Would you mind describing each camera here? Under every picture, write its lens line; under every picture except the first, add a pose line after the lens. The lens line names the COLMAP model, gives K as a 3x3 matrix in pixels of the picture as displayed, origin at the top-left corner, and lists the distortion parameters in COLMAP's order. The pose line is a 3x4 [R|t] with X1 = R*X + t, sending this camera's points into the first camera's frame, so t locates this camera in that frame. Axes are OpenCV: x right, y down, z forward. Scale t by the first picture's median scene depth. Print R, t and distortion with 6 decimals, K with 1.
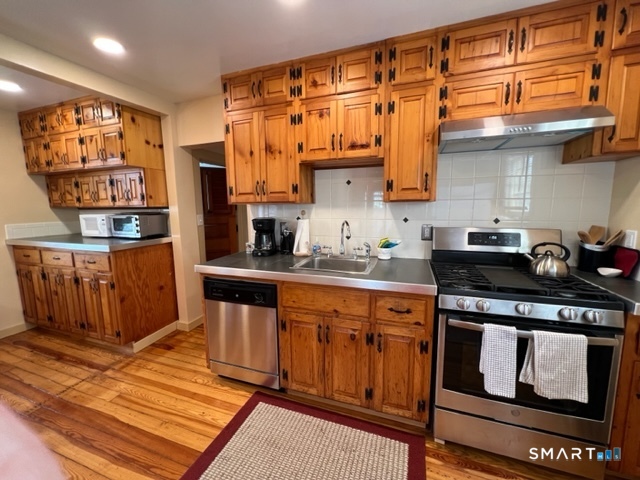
lens RADIAL K [[255.7, 0, 320.0], [0, 255.7, 240.0], [0, 0, 1]] dist [-0.001342, -0.000105]
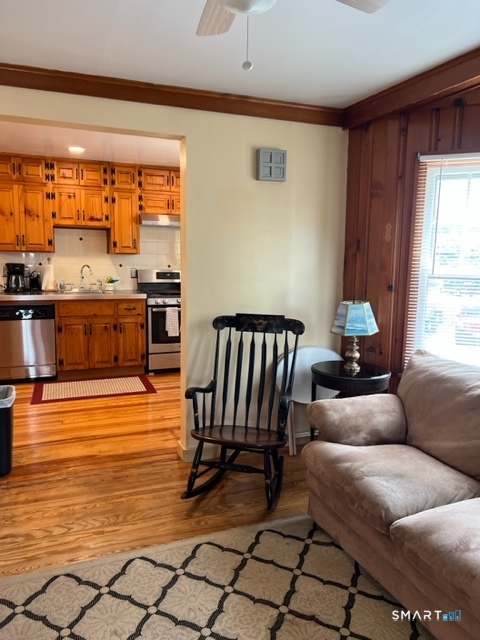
lens RADIAL K [[483.6, 0, 240.0], [0, 483.6, 320.0], [0, 0, 1]] dist [0.027879, -0.007361]
pose [[0.747723, -0.059804, 0.661312, -1.294533], [0.065204, 0.997735, 0.016504, 0.298684], [-0.660801, 0.030780, 0.749929, -2.000931]]
